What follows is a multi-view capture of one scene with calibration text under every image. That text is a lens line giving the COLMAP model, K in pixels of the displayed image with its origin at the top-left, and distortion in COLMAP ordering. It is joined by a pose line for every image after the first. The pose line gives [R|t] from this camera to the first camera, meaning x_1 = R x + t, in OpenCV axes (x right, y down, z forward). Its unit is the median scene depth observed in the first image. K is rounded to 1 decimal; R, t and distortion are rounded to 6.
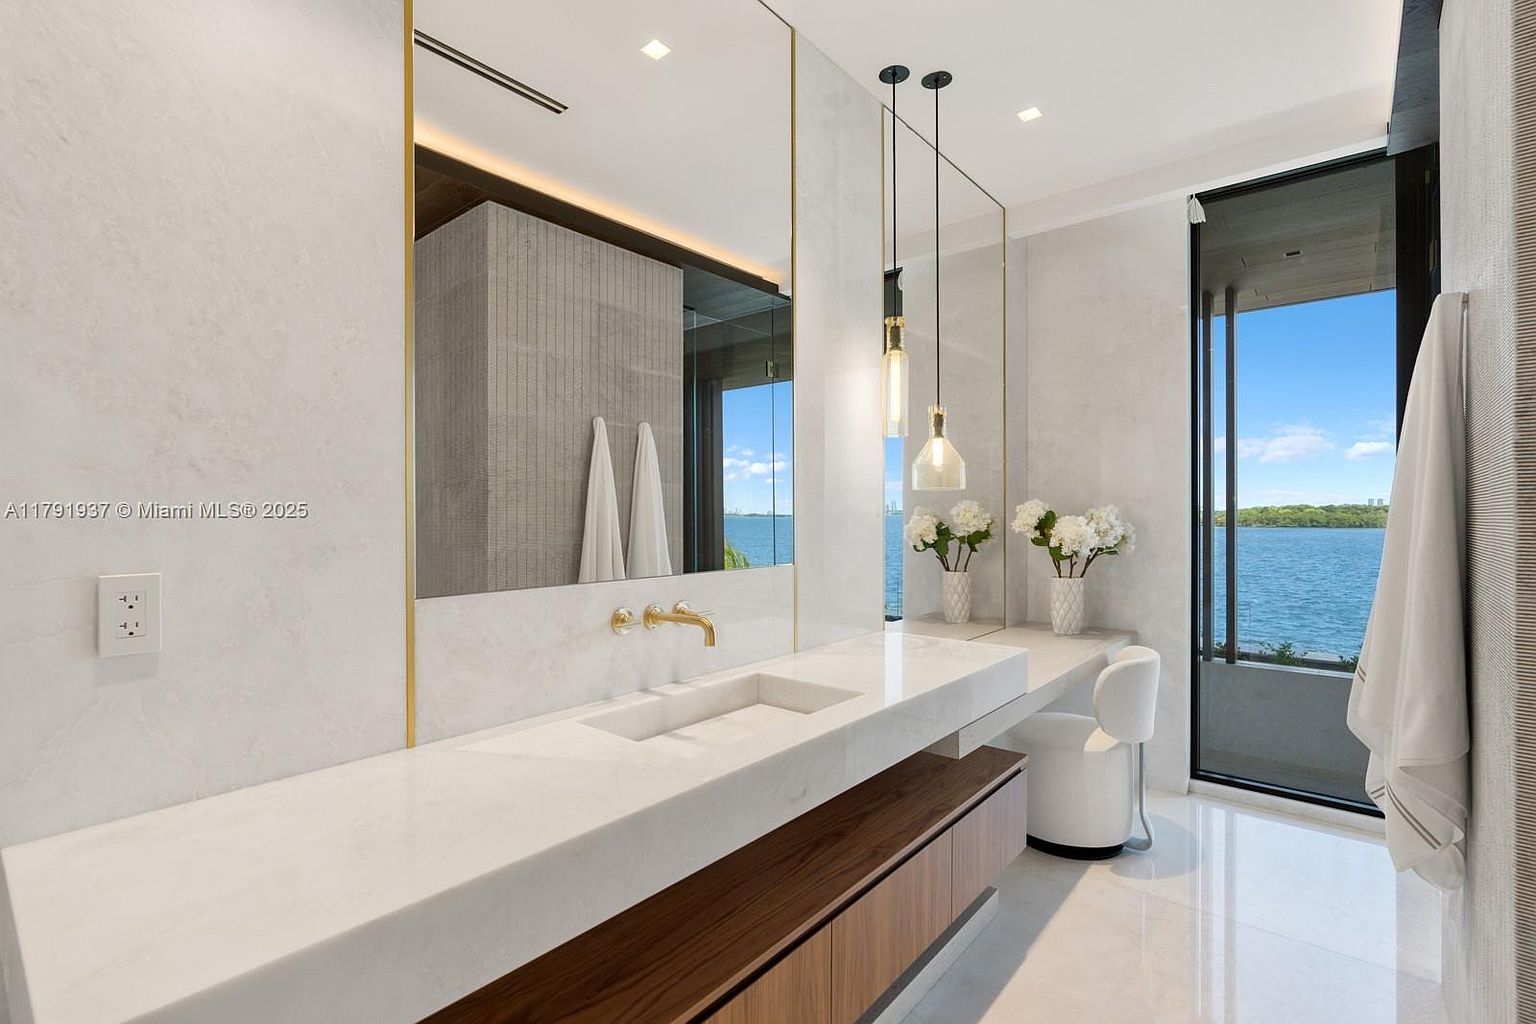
lens RADIAL K [[705.4, 0, 769.6], [0, 705.4, 515.6], [0, 0, 1]] dist [-0.008835, 0.001441]
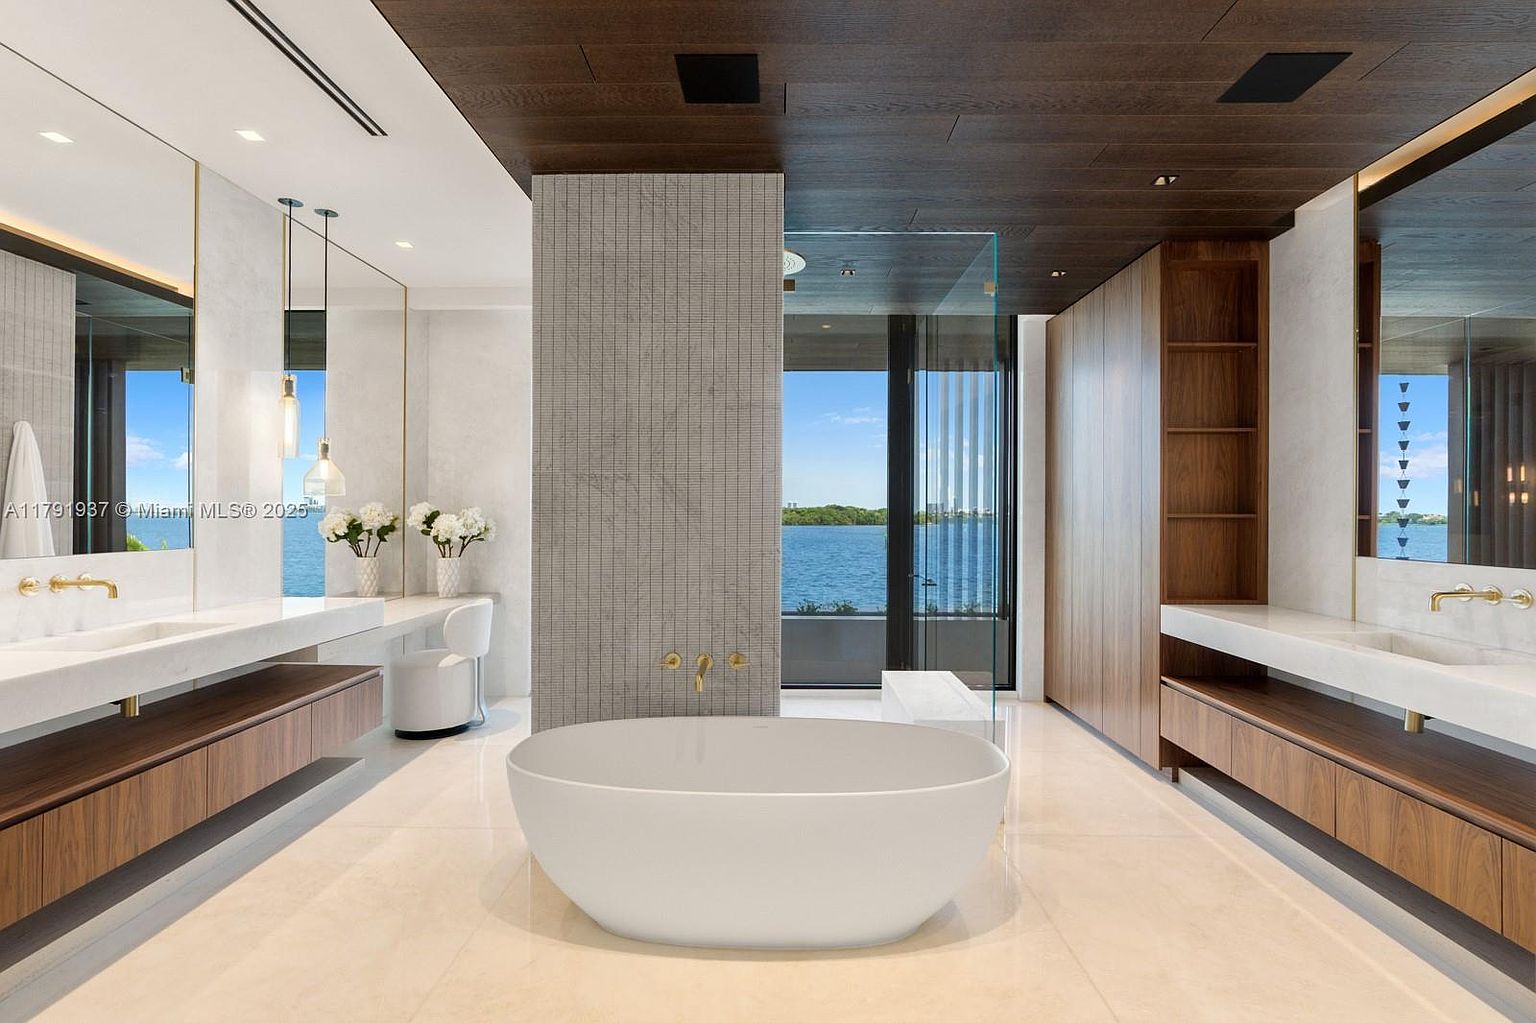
lens RADIAL K [[705.4, 0, 767.8], [0, 705.4, 511.9], [0, 0, 1]] dist [-0.008835, 0.001441]
pose [[0.779570, 0.006466, 0.626282, 0.033361], [-0.003771, 0.999977, -0.005630, 0.001051], [-0.626304, 0.002027, 0.779577, -0.516620]]
